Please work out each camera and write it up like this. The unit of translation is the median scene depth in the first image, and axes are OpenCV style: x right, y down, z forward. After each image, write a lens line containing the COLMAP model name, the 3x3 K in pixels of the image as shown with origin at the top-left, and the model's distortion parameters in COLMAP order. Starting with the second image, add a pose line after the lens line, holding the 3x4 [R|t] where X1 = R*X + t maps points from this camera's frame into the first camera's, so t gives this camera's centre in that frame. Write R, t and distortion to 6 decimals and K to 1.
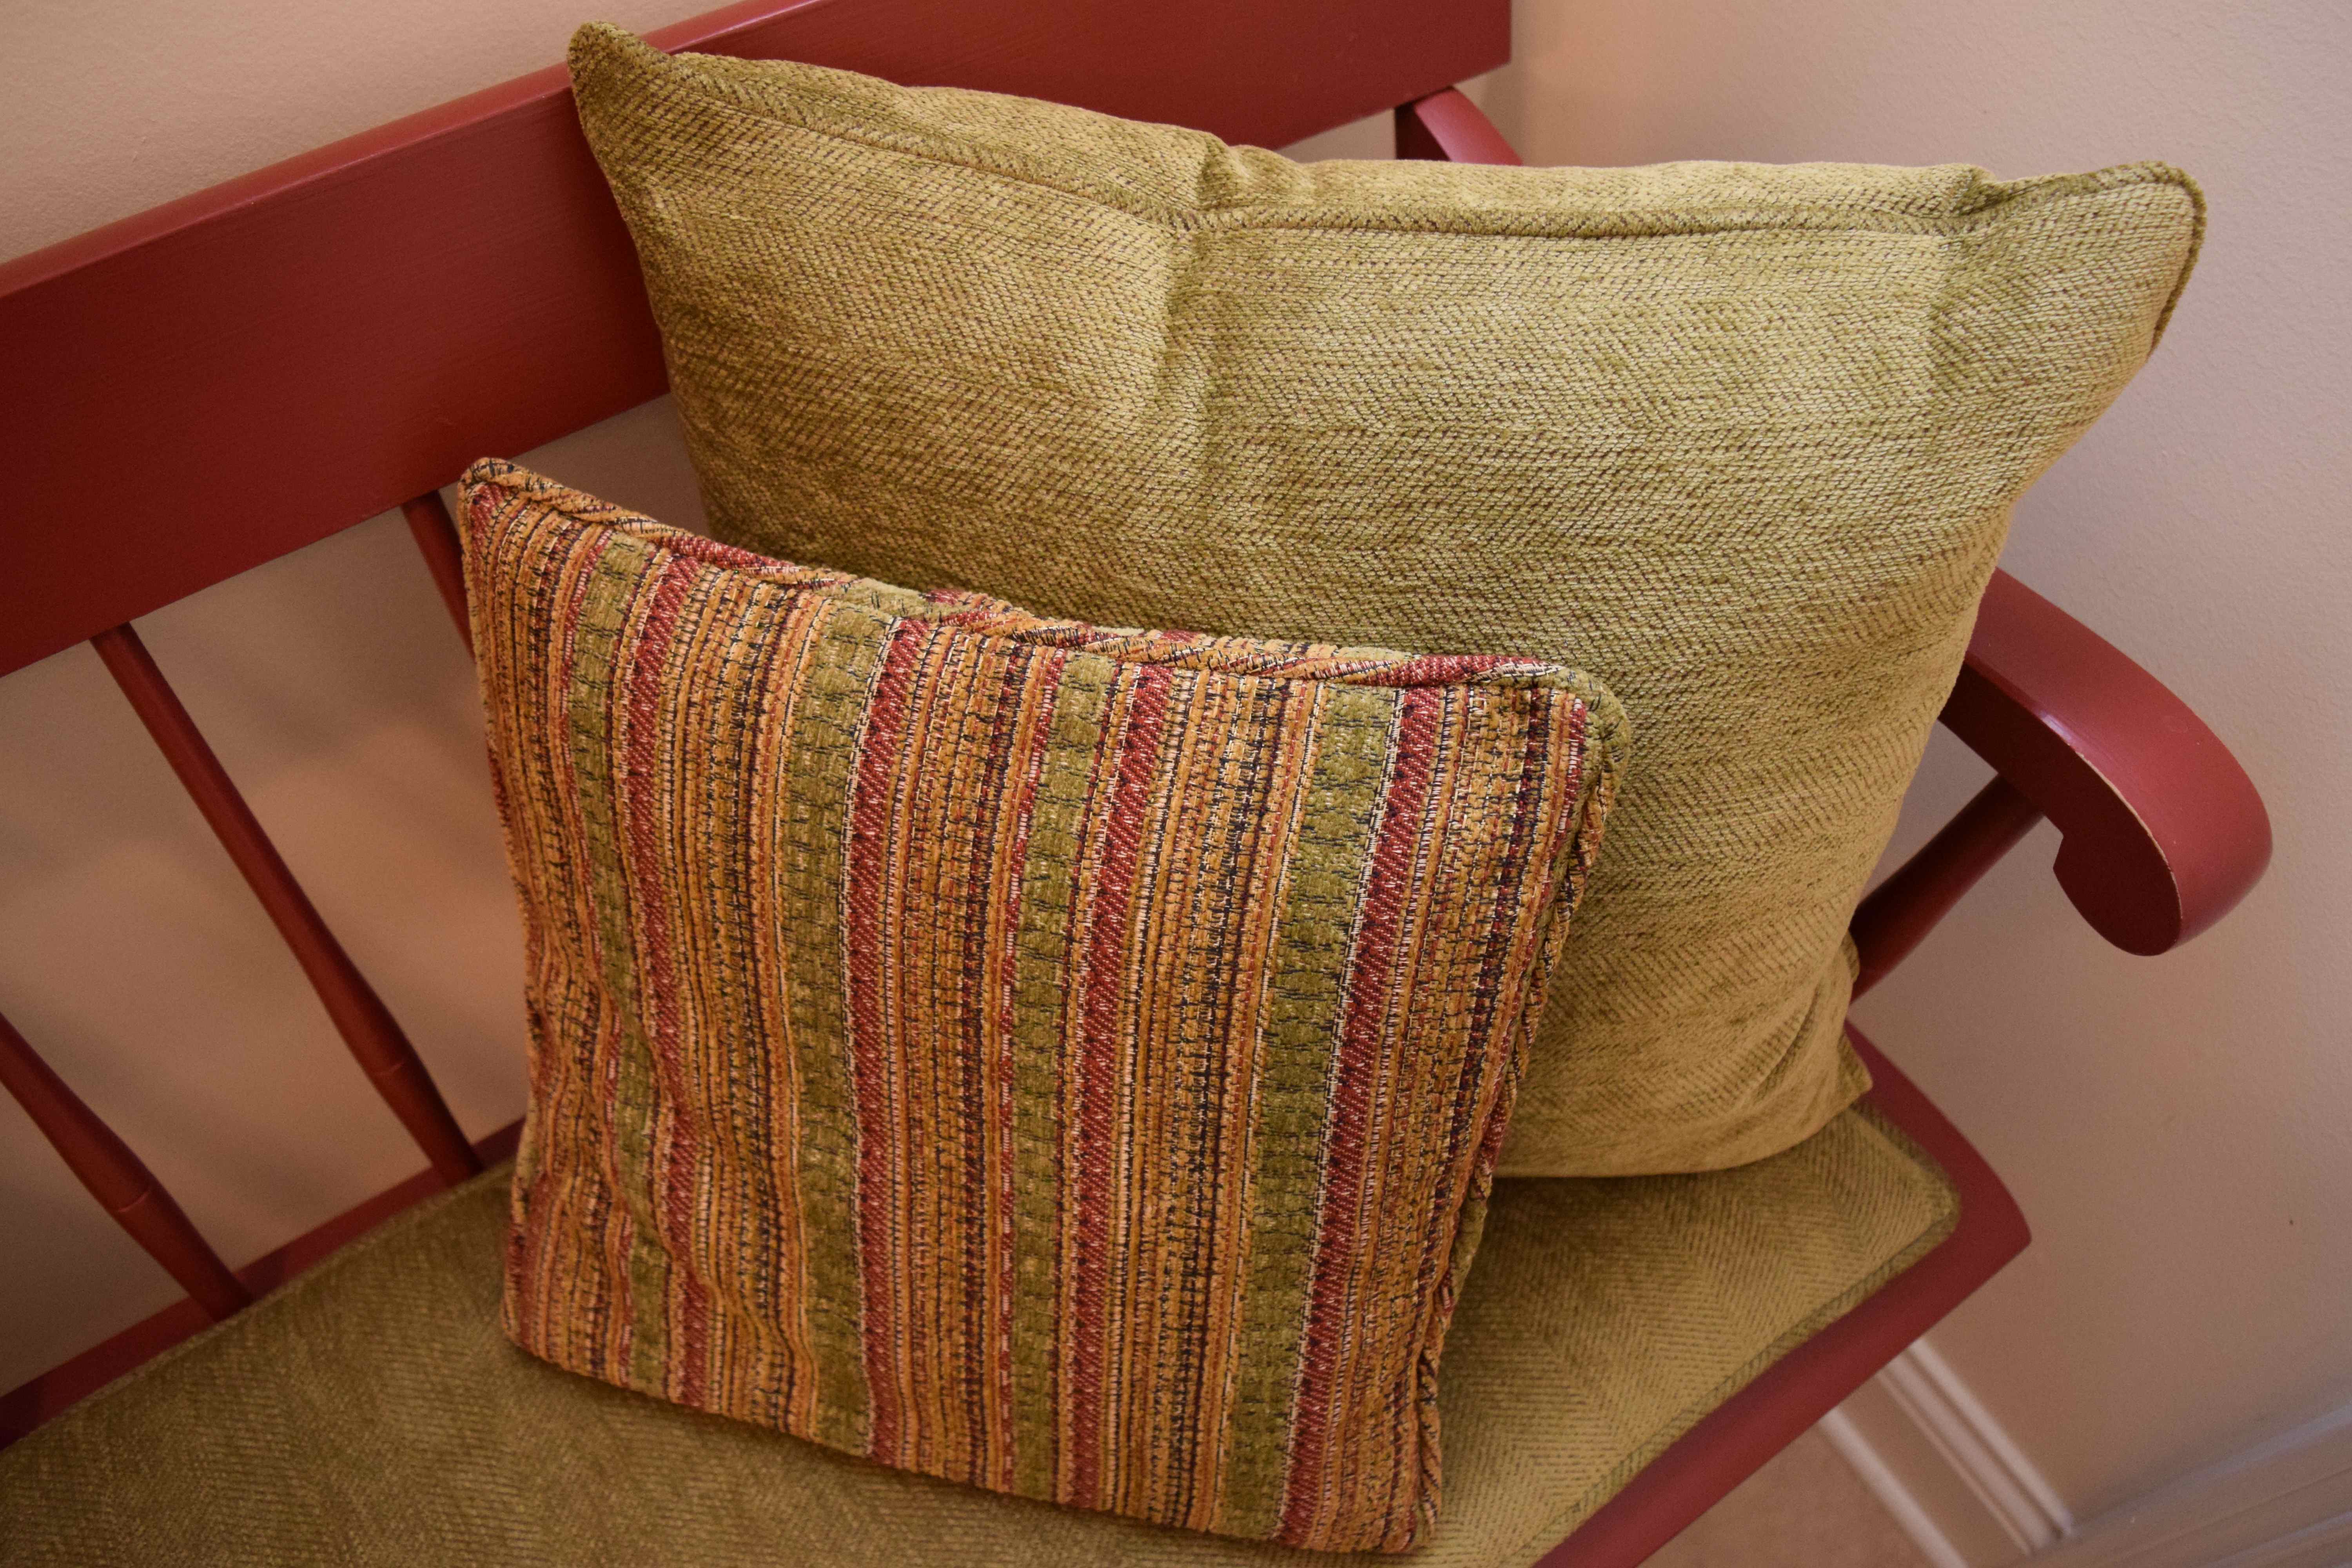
lens RADIAL K [[1827.1, 0, 1169.7], [0, 1827.1, 770.6], [0, 0, 1]] dist [-0.104828, 0.024835]
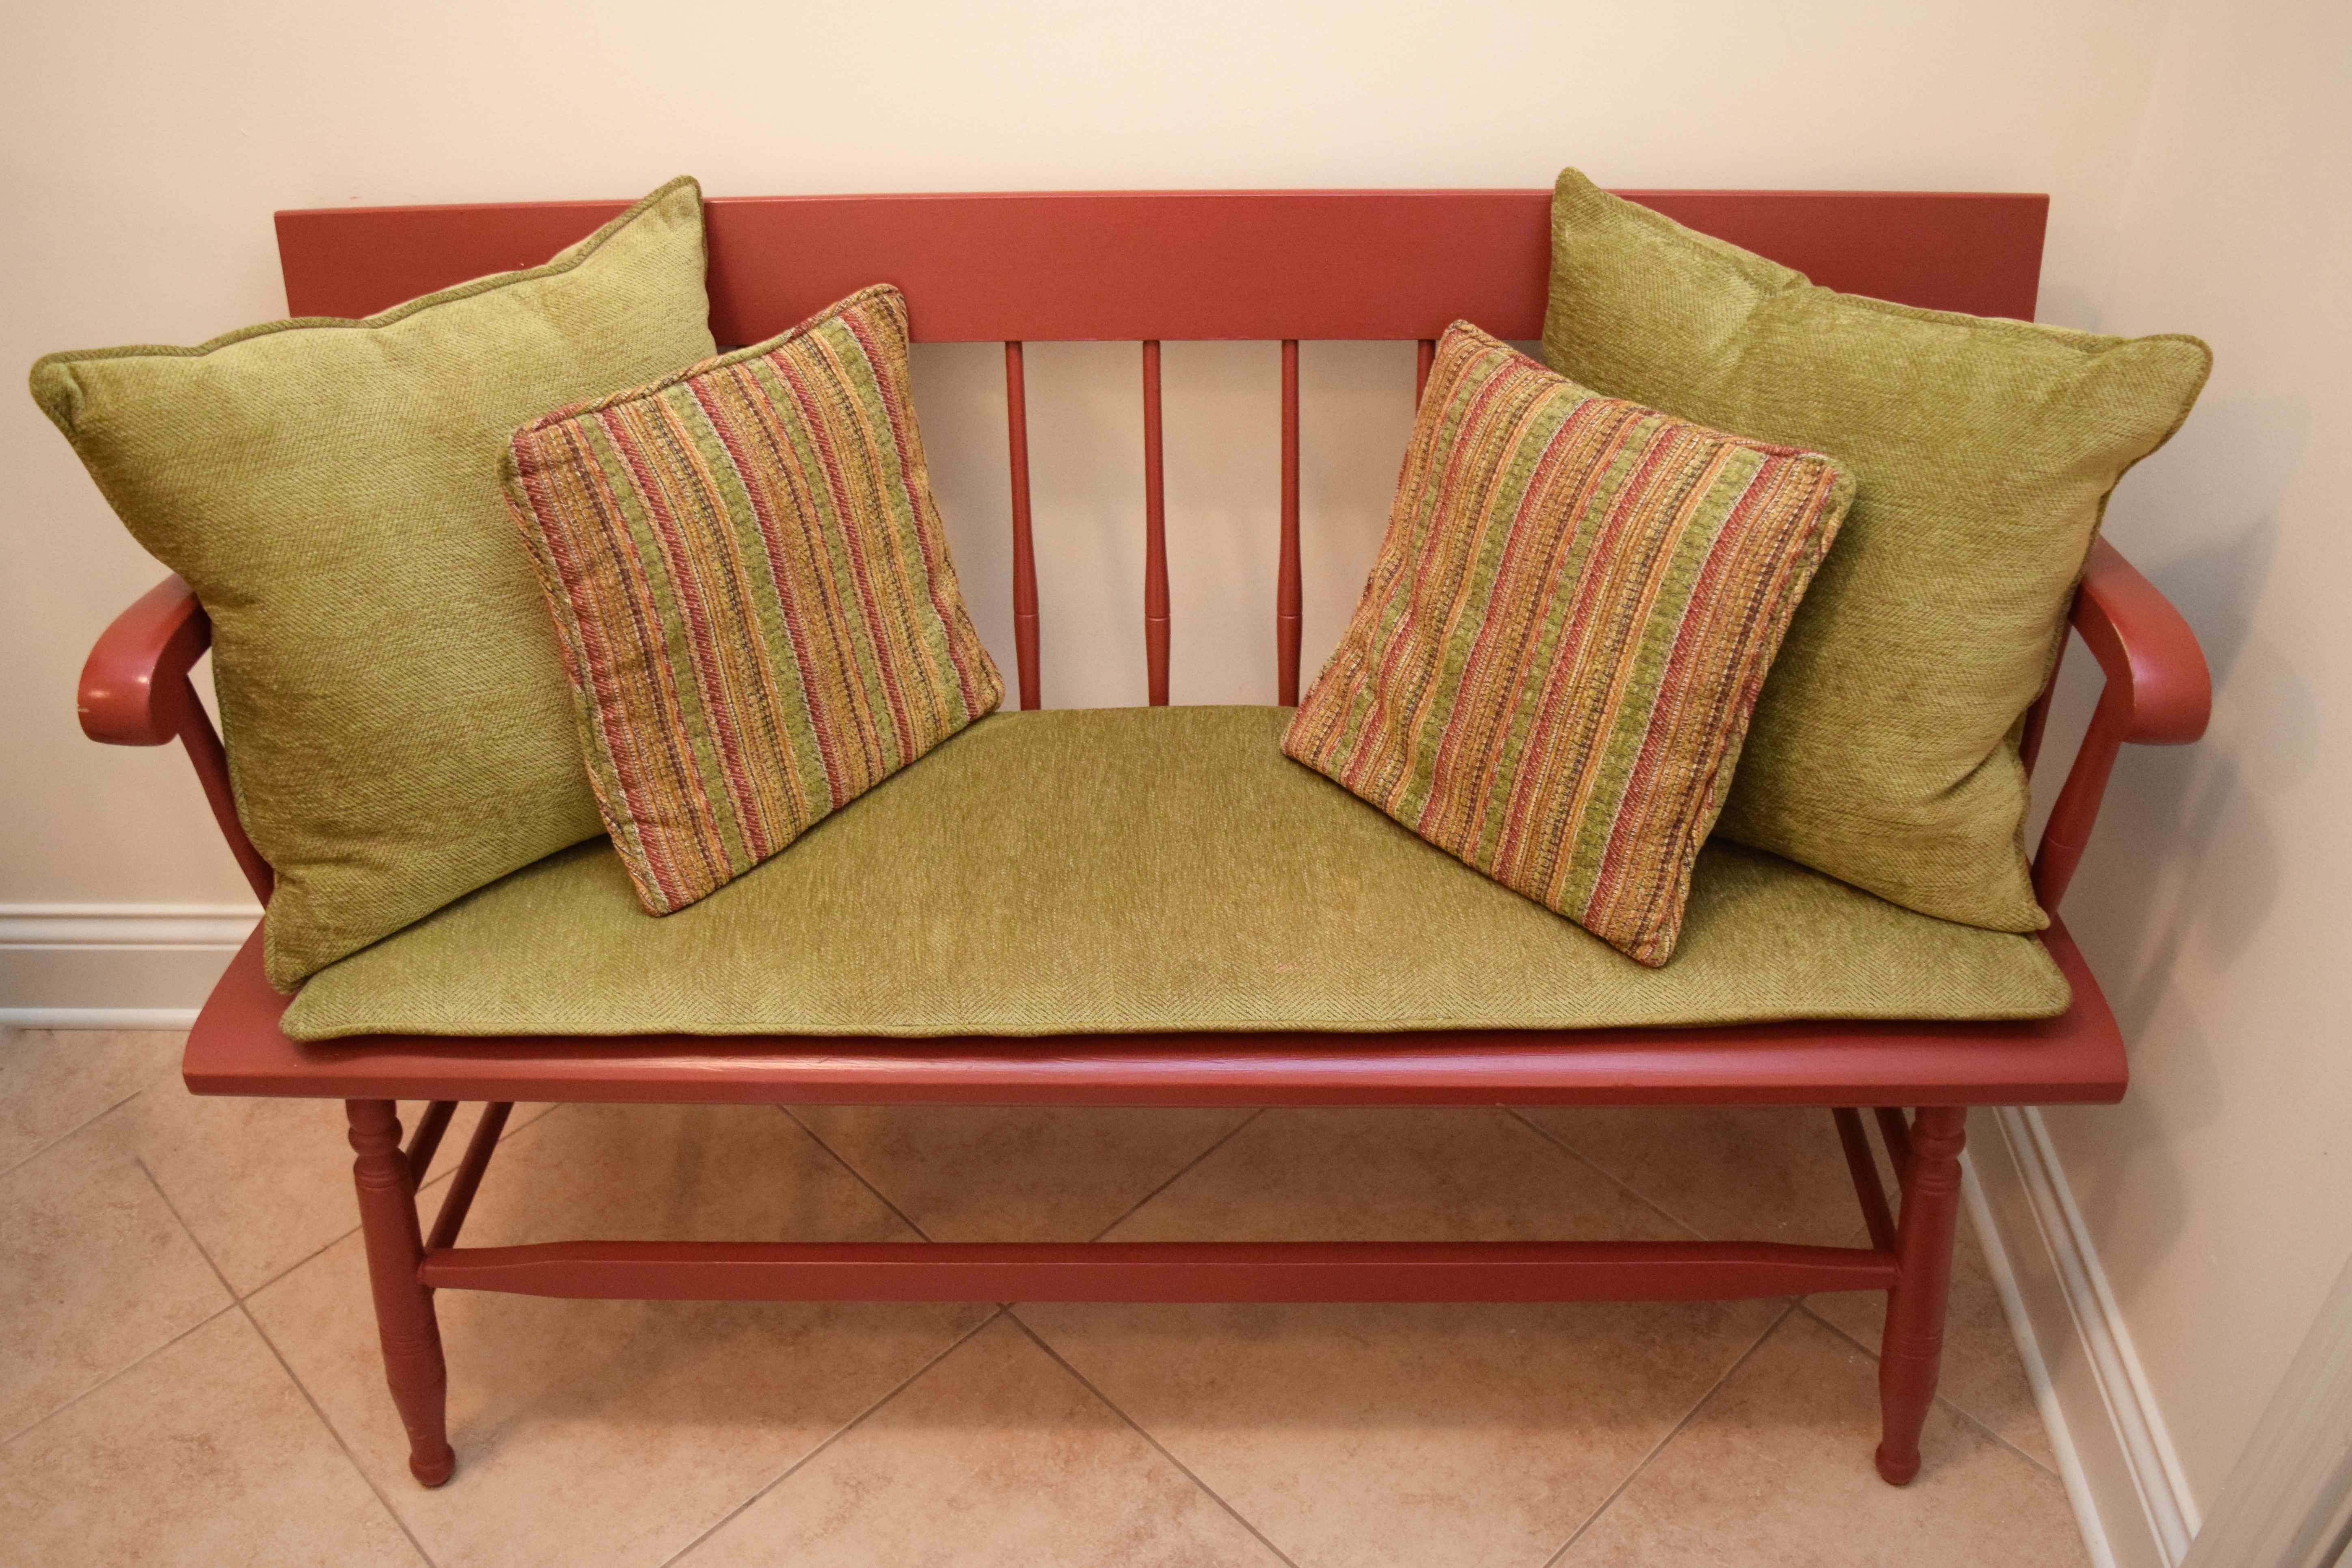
lens RADIAL K [[1999.9, 0, 1189.4], [0, 1999.9, 771.6], [0, 0, 1]] dist [-0.096805, 0.018764]
pose [[0.815968, 0.311442, -0.487033, 0.825221], [-0.451273, 0.869707, -0.199907, 1.074458], [0.361316, 0.382903, 0.850198, -1.185069]]
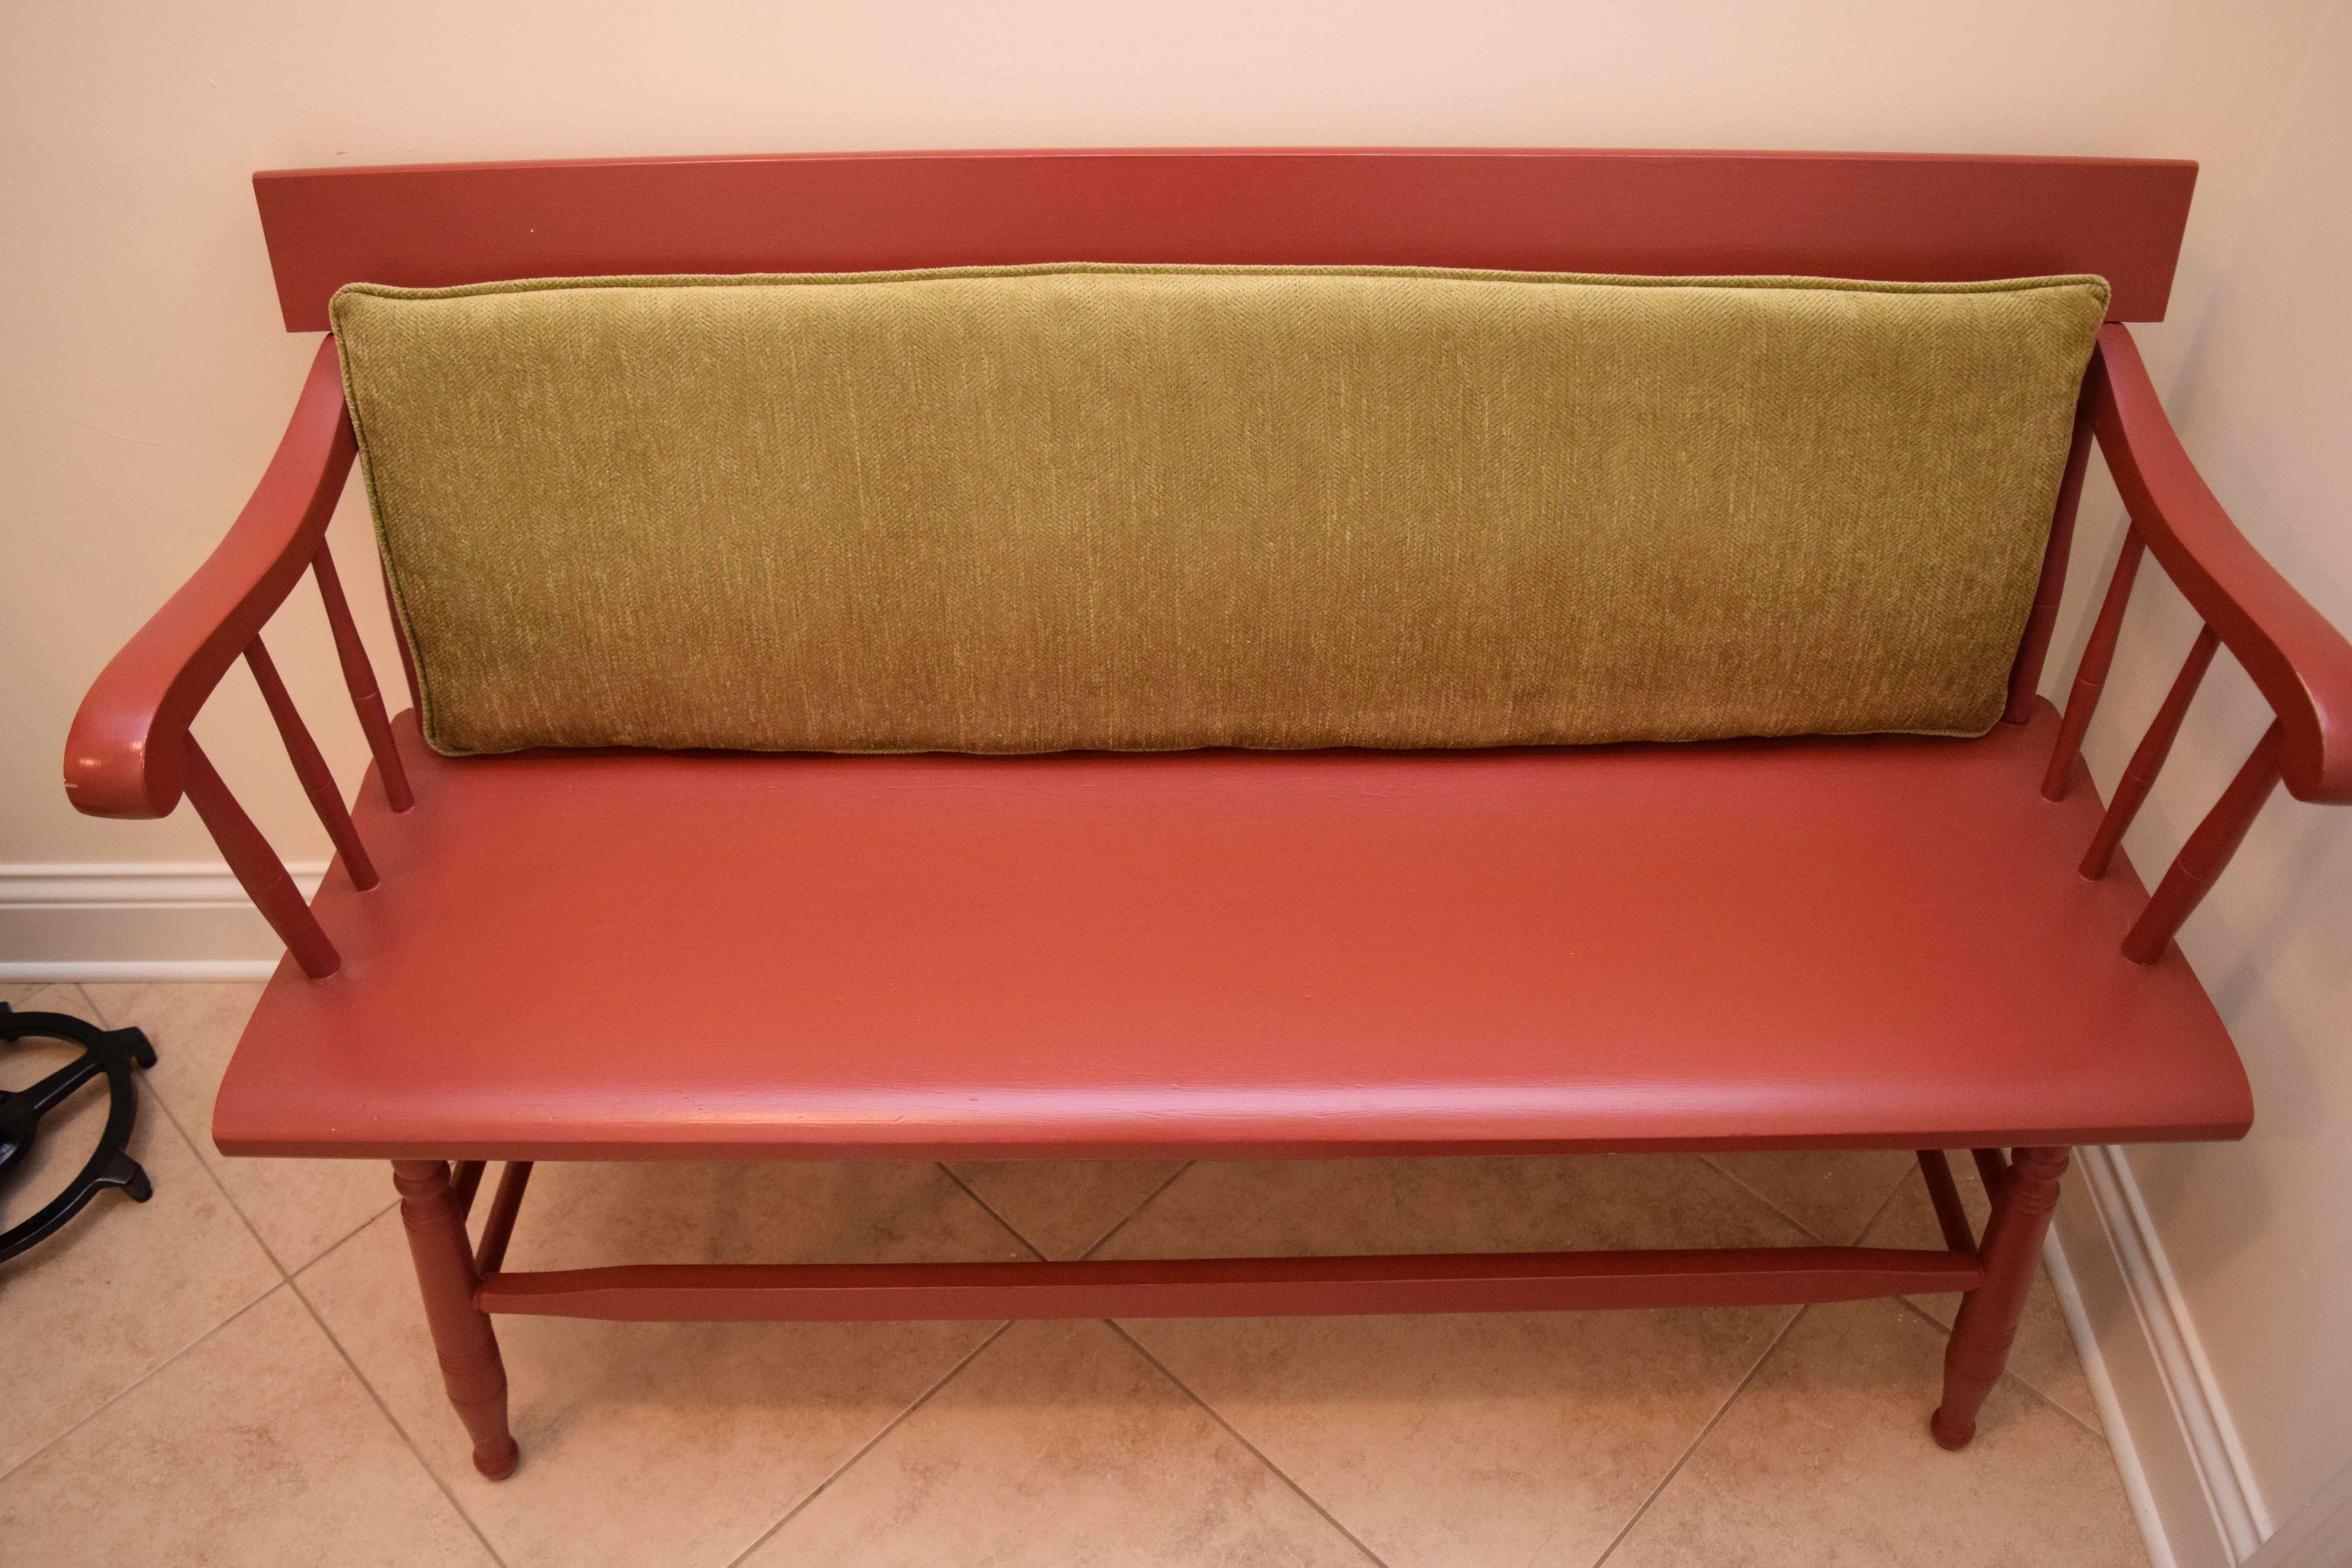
lens RADIAL K [[1827.1, 0, 1186.4], [0, 1827.1, 776.8], [0, 0, 1]] dist [-0.104828, 0.024835]
pose [[0.829771, 0.361485, -0.425217, 0.392701], [-0.441647, 0.891108, -0.104285, 0.812125], [0.341216, 0.274328, 0.899064, -1.009367]]
